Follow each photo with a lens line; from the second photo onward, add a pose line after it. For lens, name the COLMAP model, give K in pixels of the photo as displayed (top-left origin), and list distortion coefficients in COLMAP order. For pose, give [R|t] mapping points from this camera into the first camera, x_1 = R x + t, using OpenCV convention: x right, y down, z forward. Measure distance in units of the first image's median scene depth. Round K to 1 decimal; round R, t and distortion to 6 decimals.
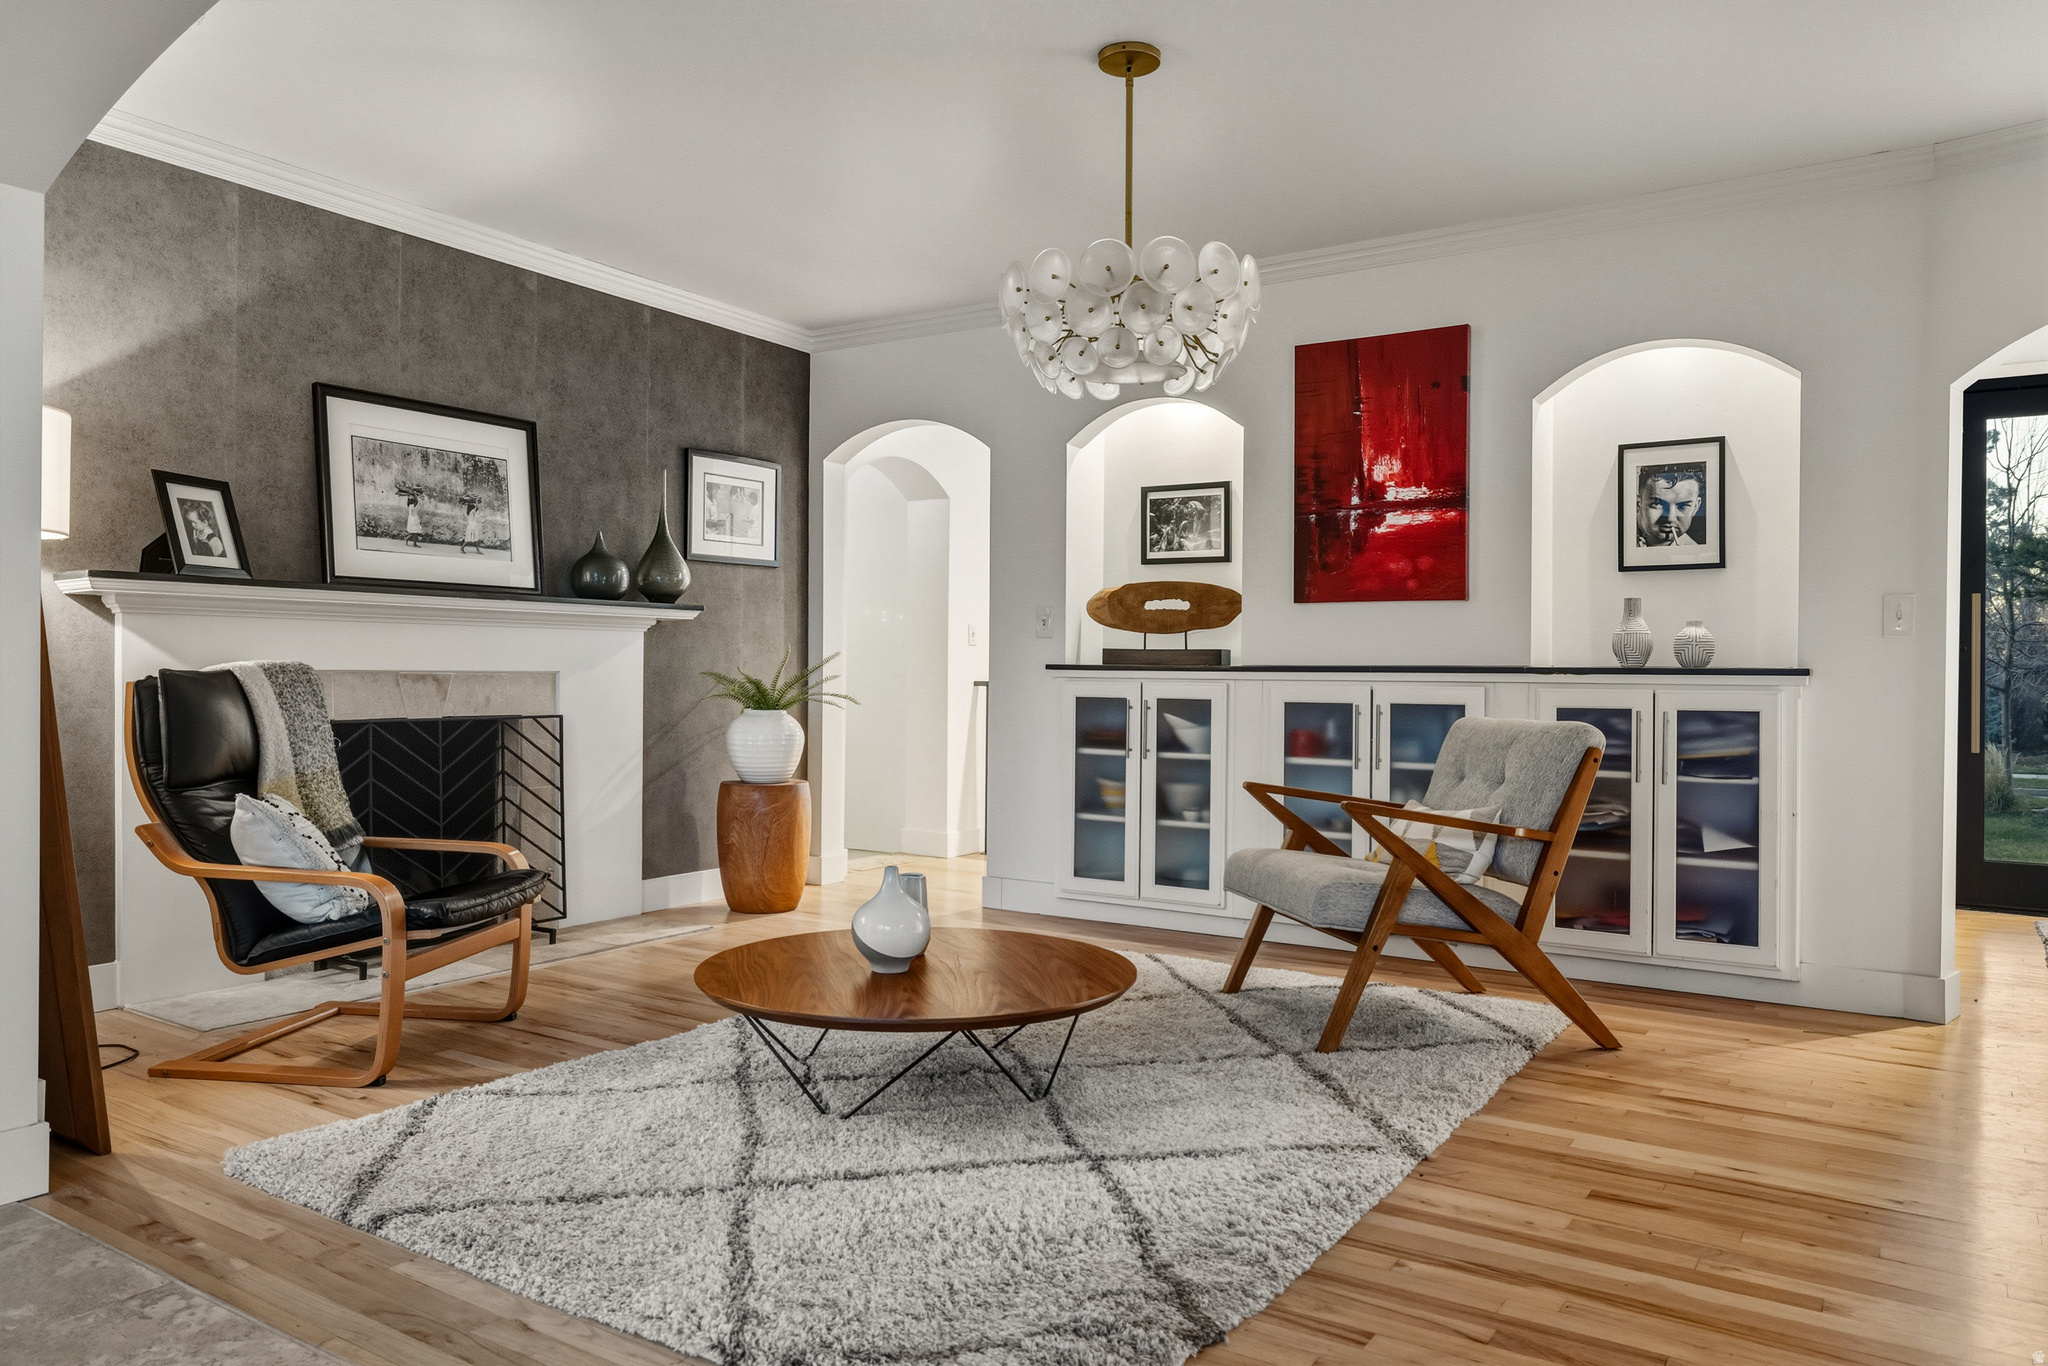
lens RADIAL K [[1406.6, 0, 1020.5], [0, 1406.6, 667.7], [0, 0, 1]] dist [-0.005259, 0.000476]
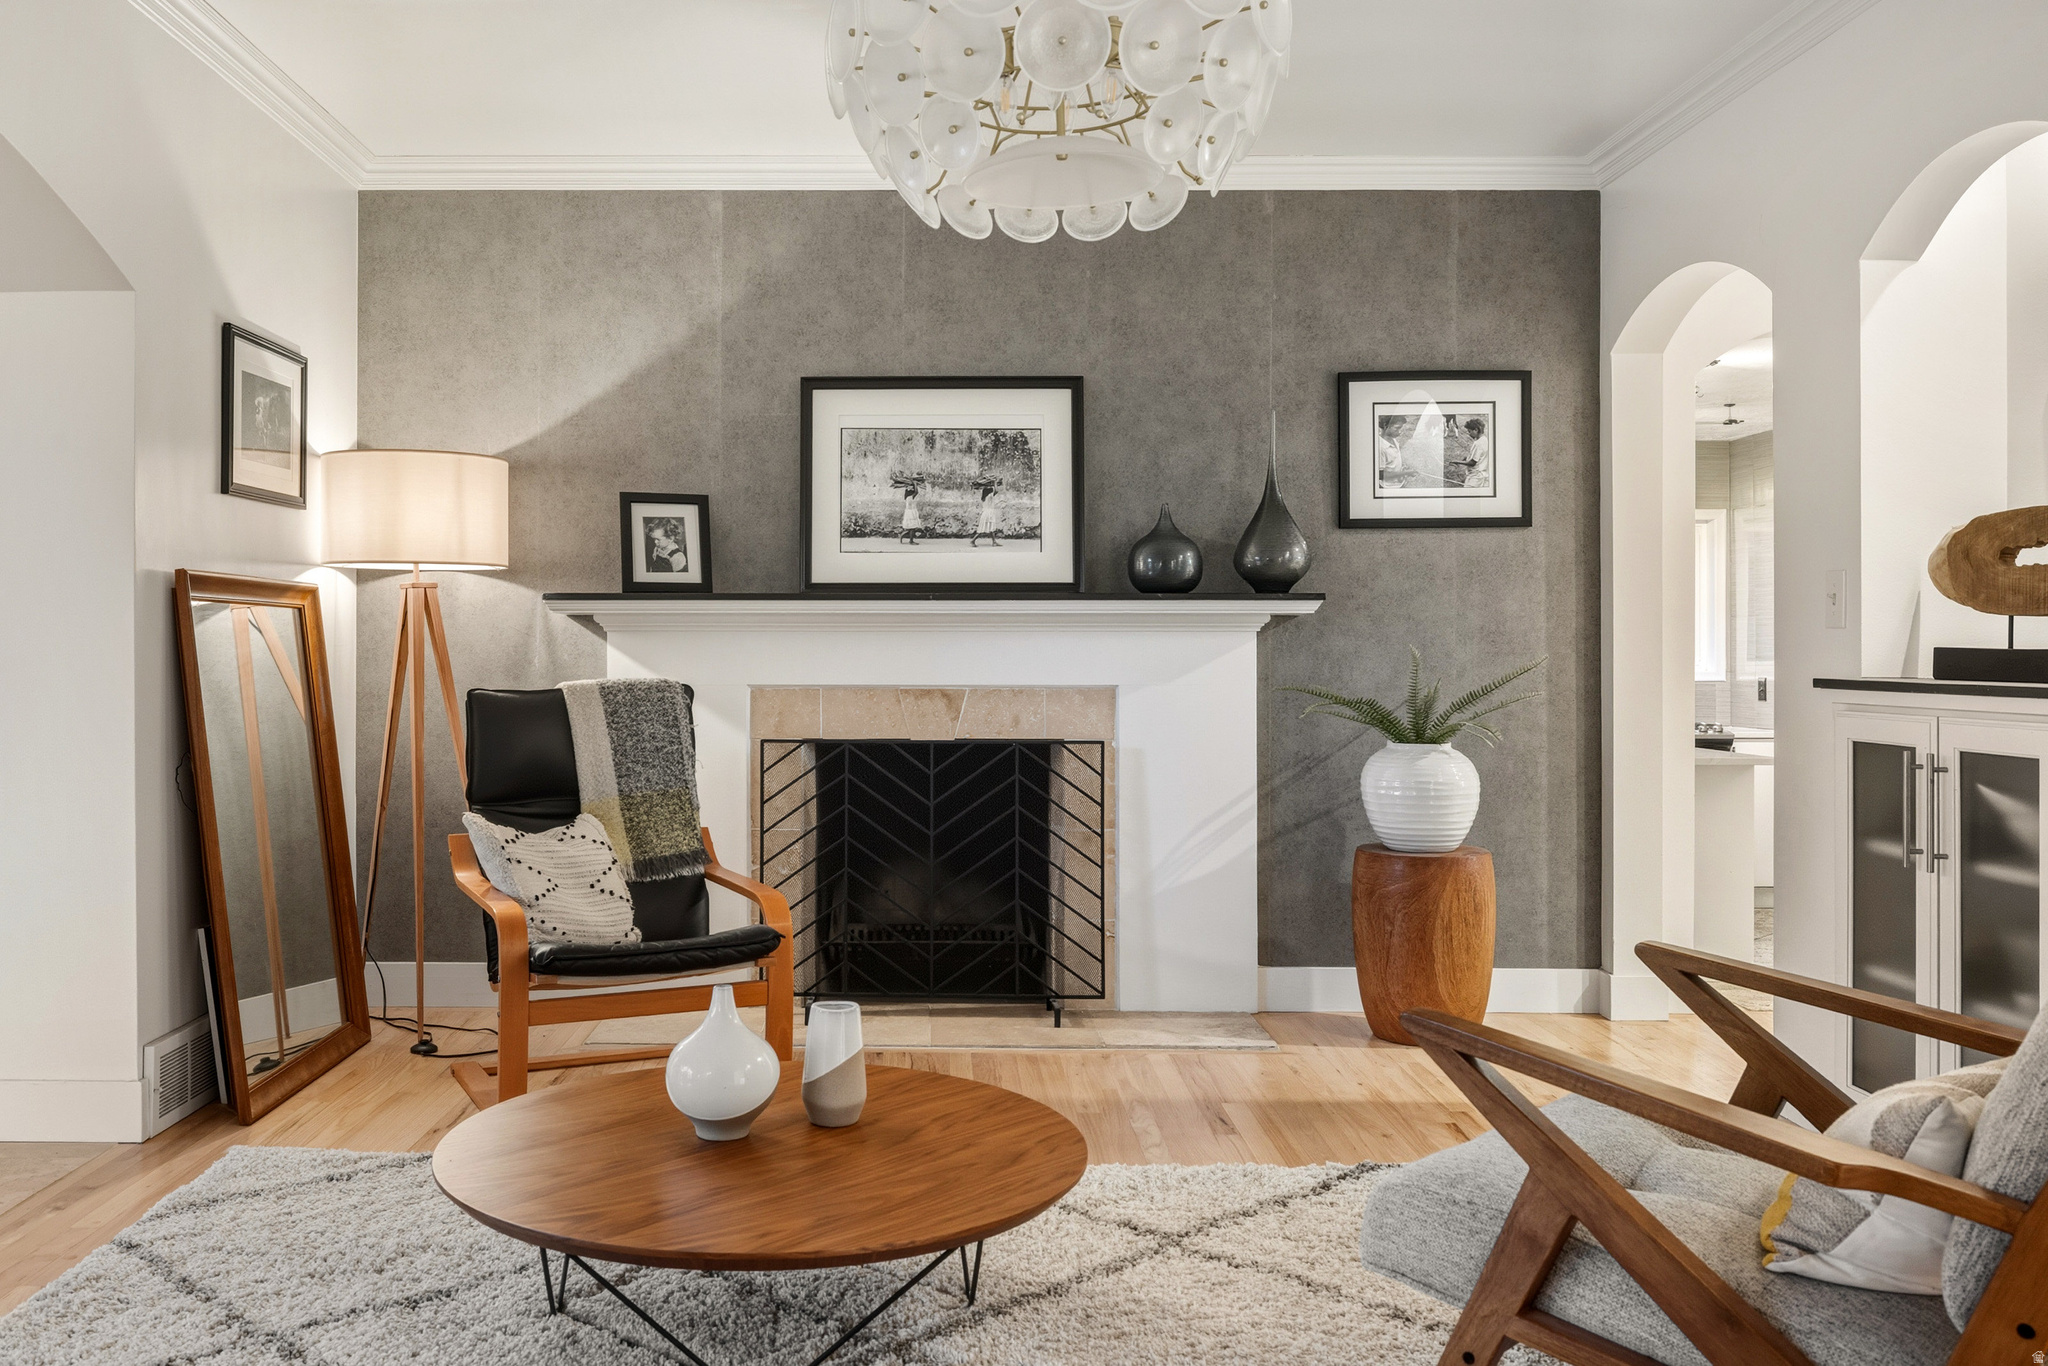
lens RADIAL K [[1706.5, 0, 968.6], [0, 1706.5, 644.5], [0, 0, 1]] dist [-0.008097, -0.000671]
pose [[0.525871, -0.010472, -0.850500, 0.465938], [0.005501, 0.999945, -0.008911, -0.012988], [0.850547, 0.000008, 0.525899, 0.444515]]
